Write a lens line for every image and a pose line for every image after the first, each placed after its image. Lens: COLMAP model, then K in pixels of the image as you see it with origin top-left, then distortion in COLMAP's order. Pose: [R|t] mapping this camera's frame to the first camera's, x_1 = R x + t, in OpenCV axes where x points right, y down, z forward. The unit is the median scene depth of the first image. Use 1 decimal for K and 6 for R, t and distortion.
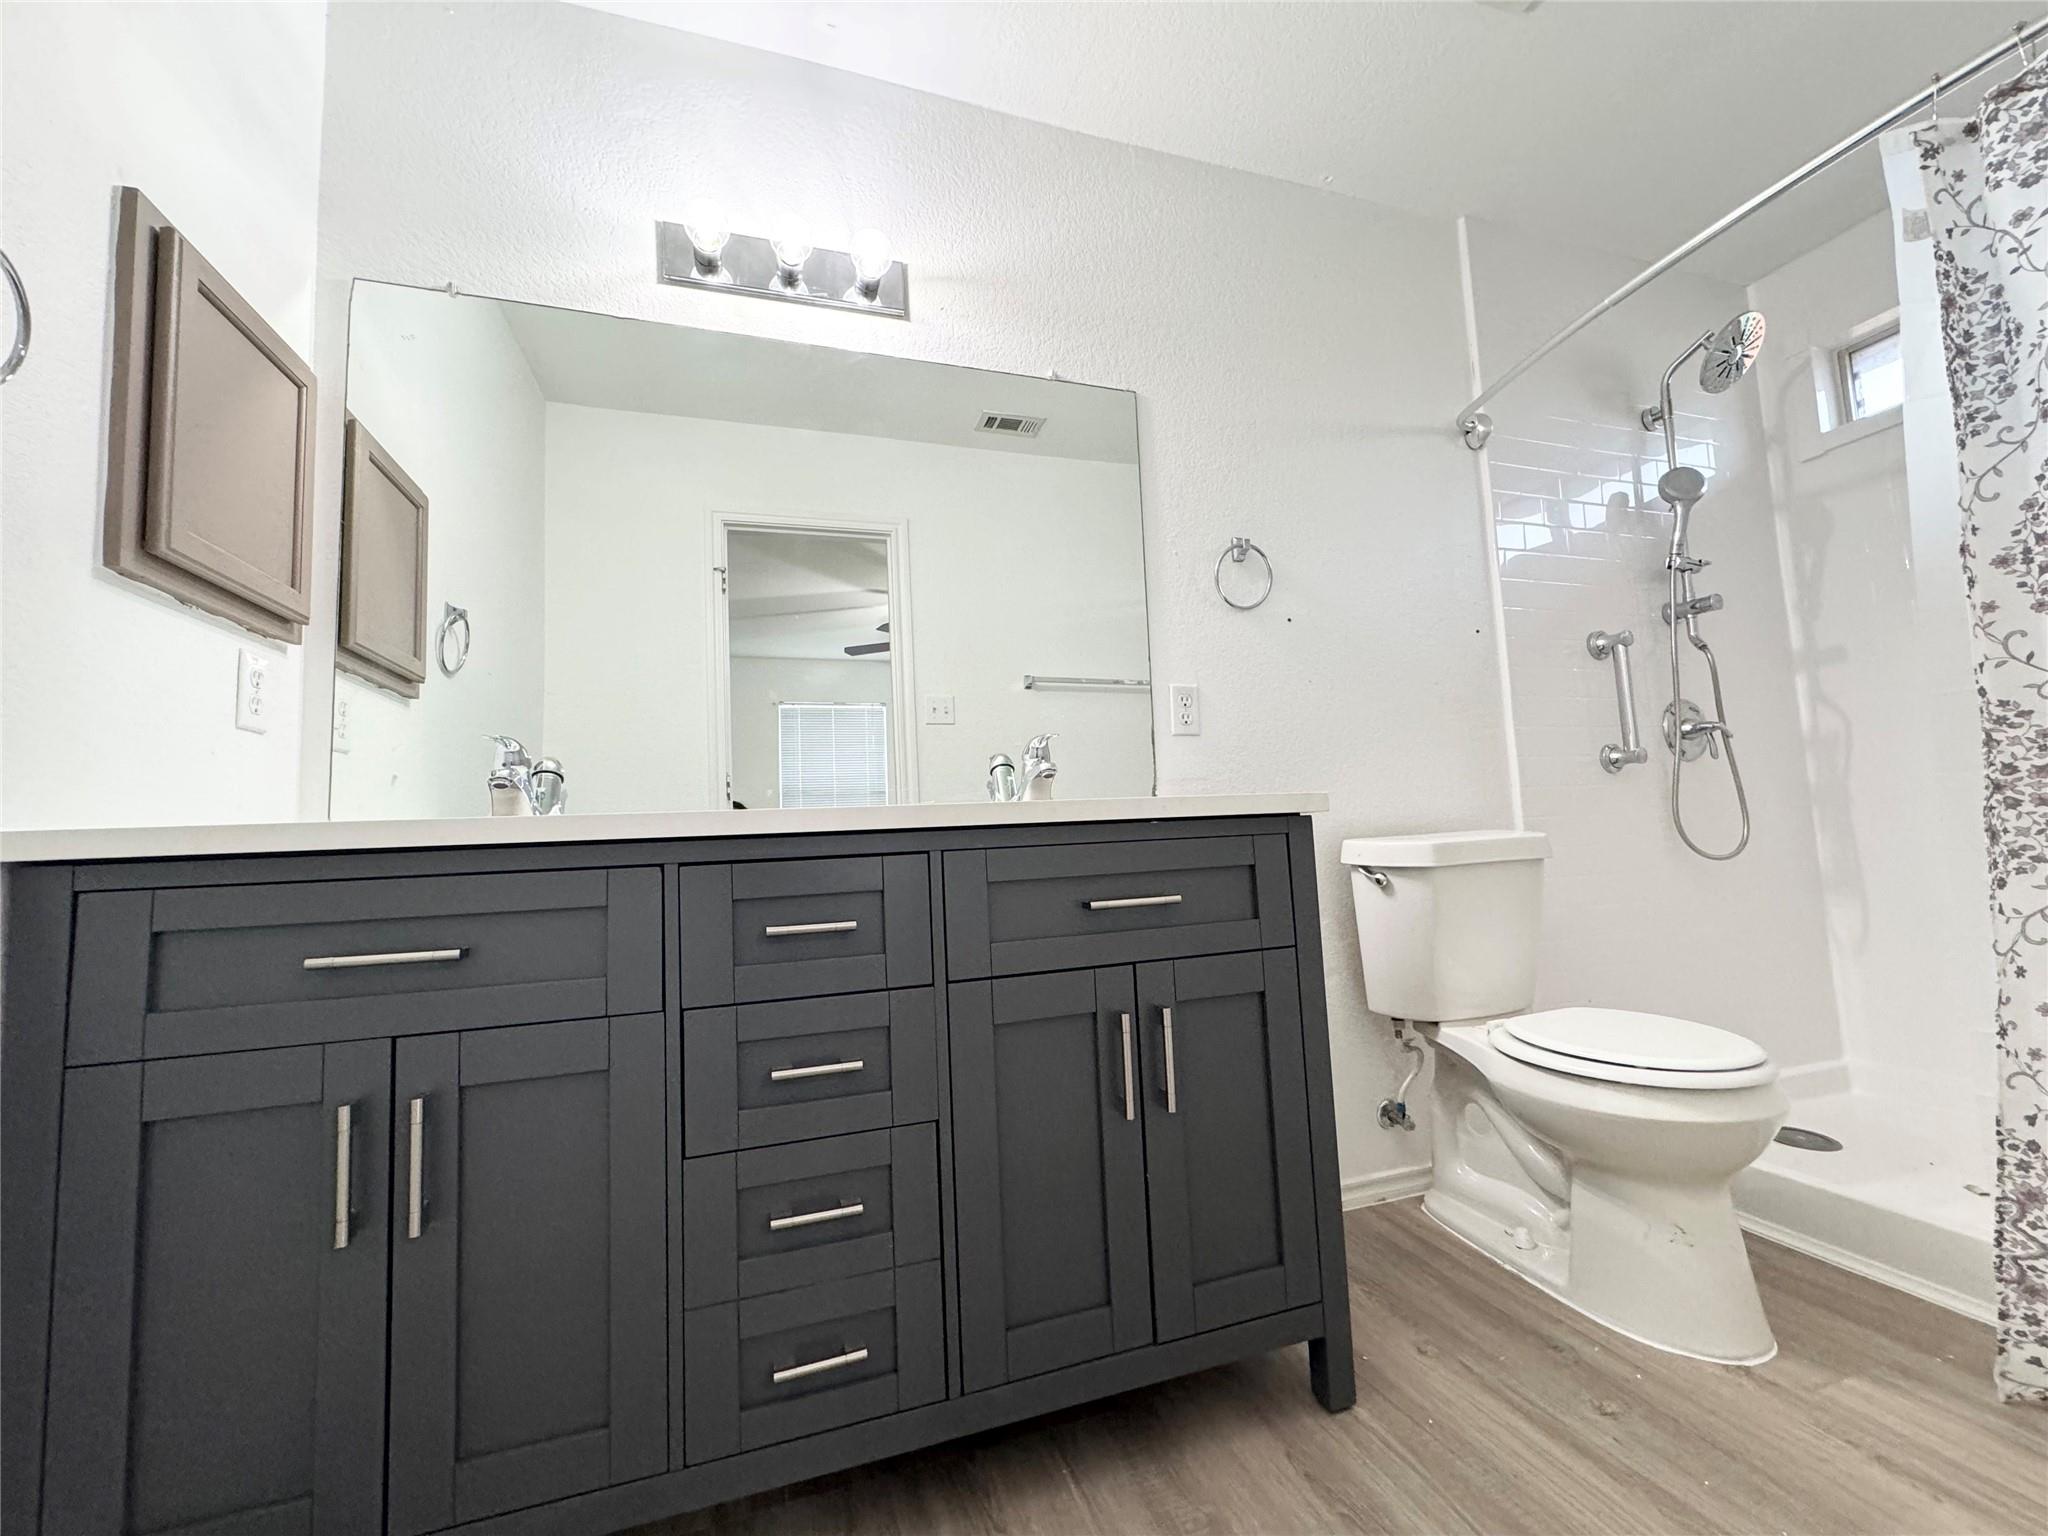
lens RADIAL K [[817.1, 0, 1026.7], [0, 817.1, 764.7], [0, 0, 1]] dist [0.000068, 0.000404]
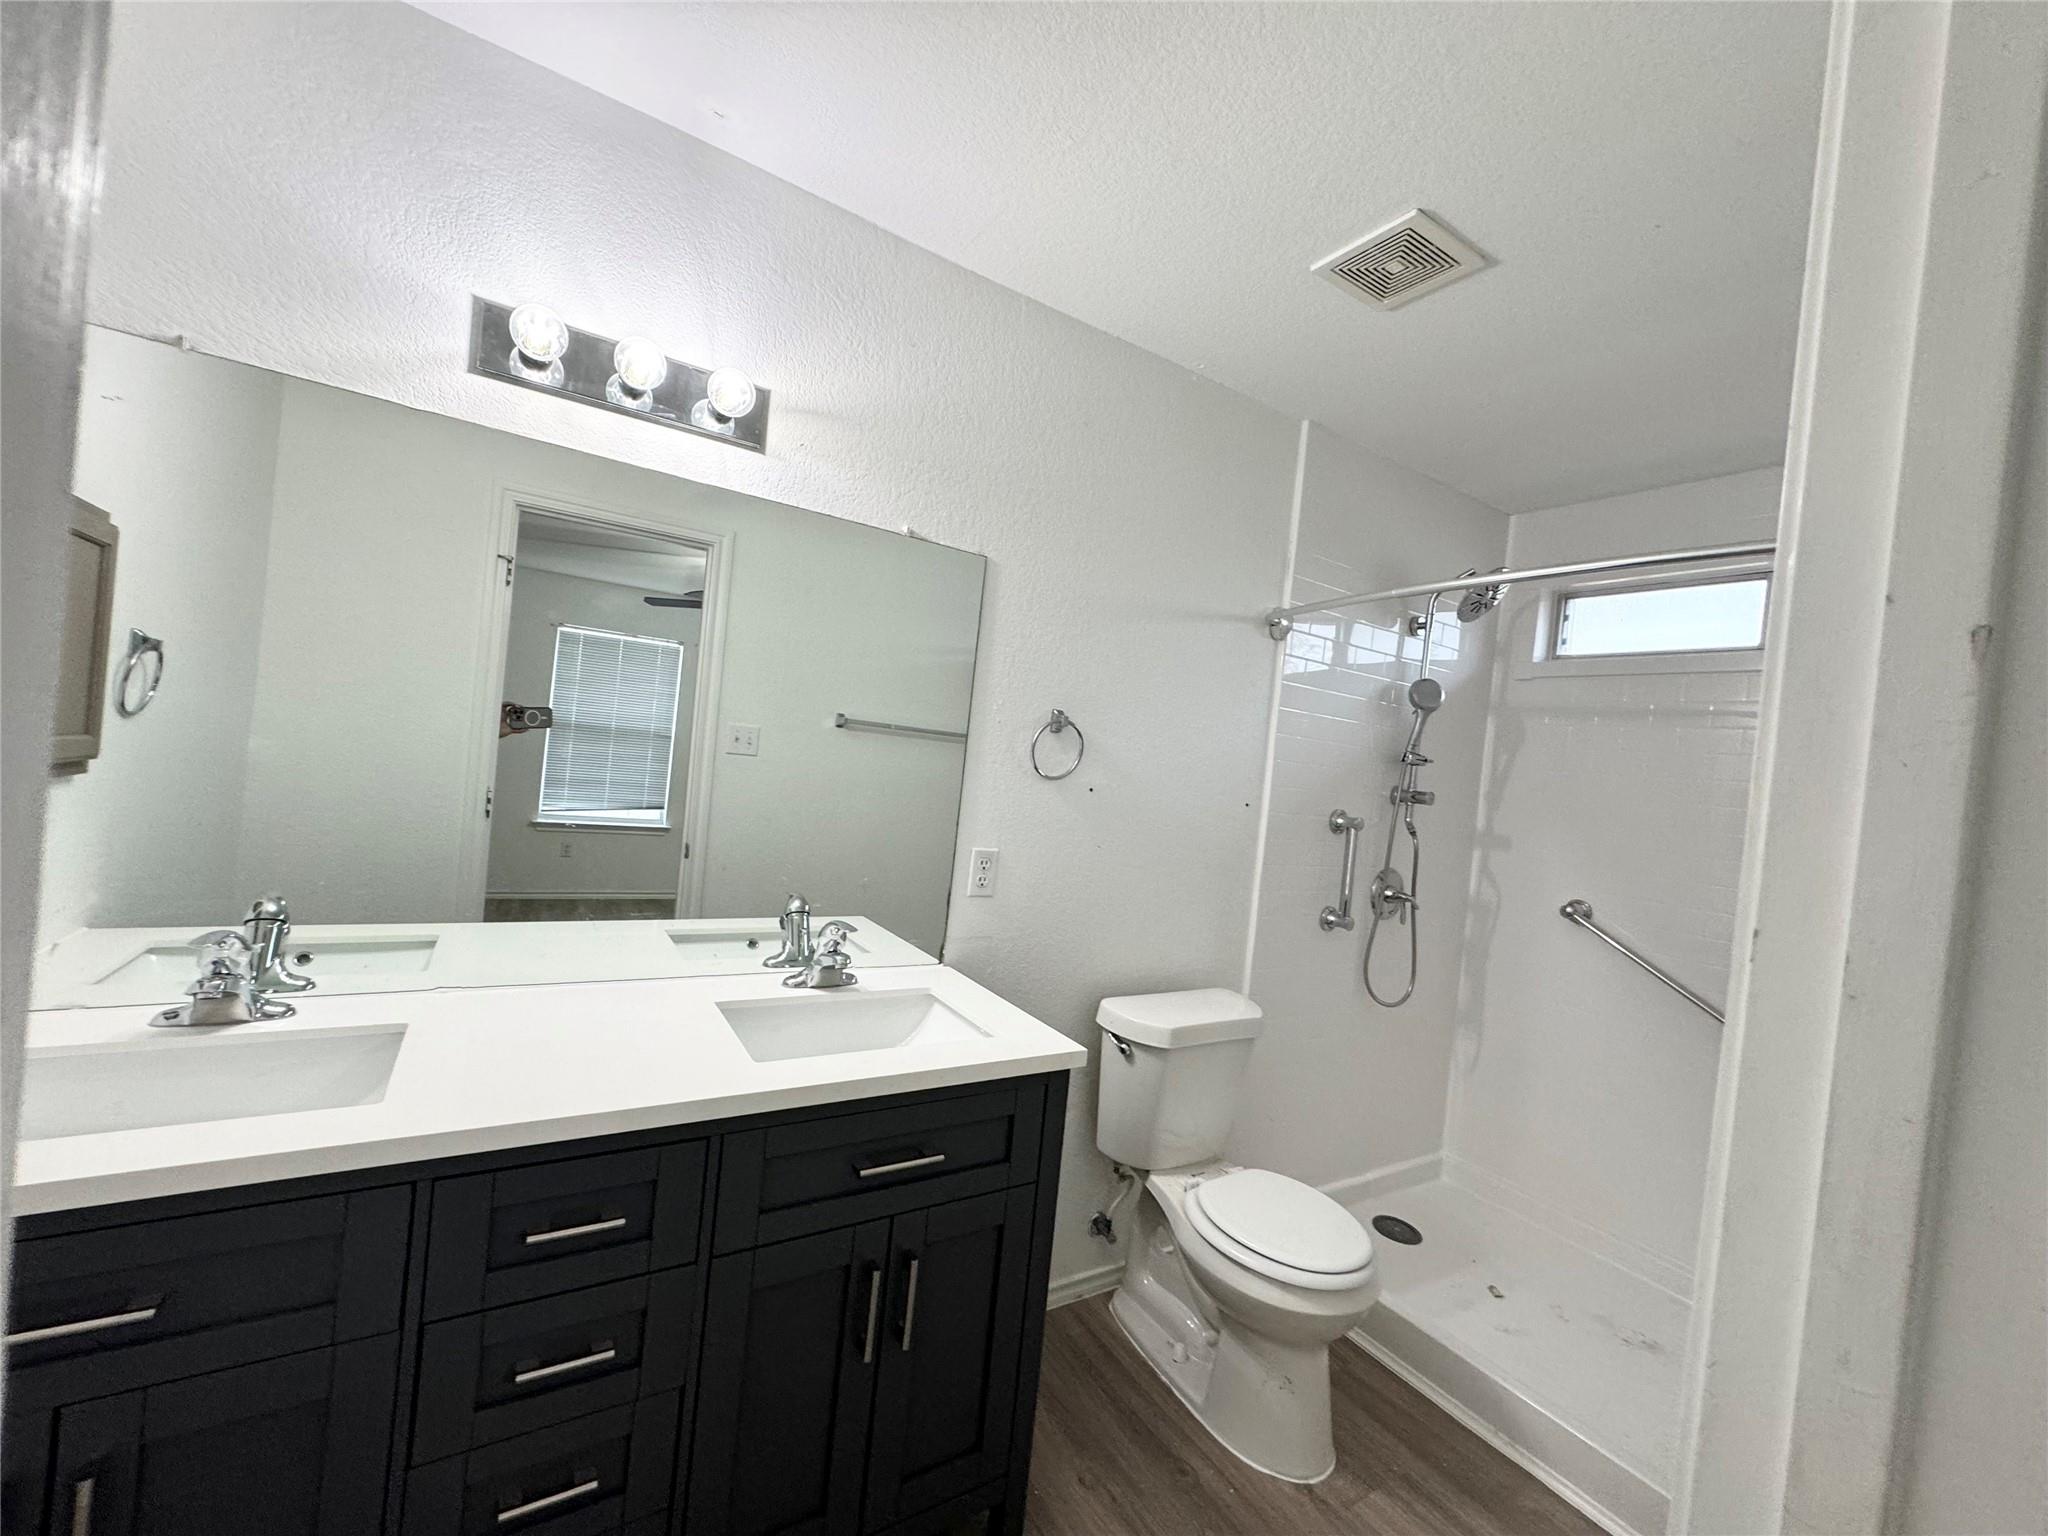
lens RADIAL K [[817.1, 0, 1026.7], [0, 817.1, 764.7], [0, 0, 1]] dist [0.000068, 0.000404]
pose [[0.958644, 0.141798, 0.246770, -0.032983], [-0.166198, 0.982766, 0.080926, -0.295575], [-0.231042, -0.118592, 0.965689, -0.020050]]
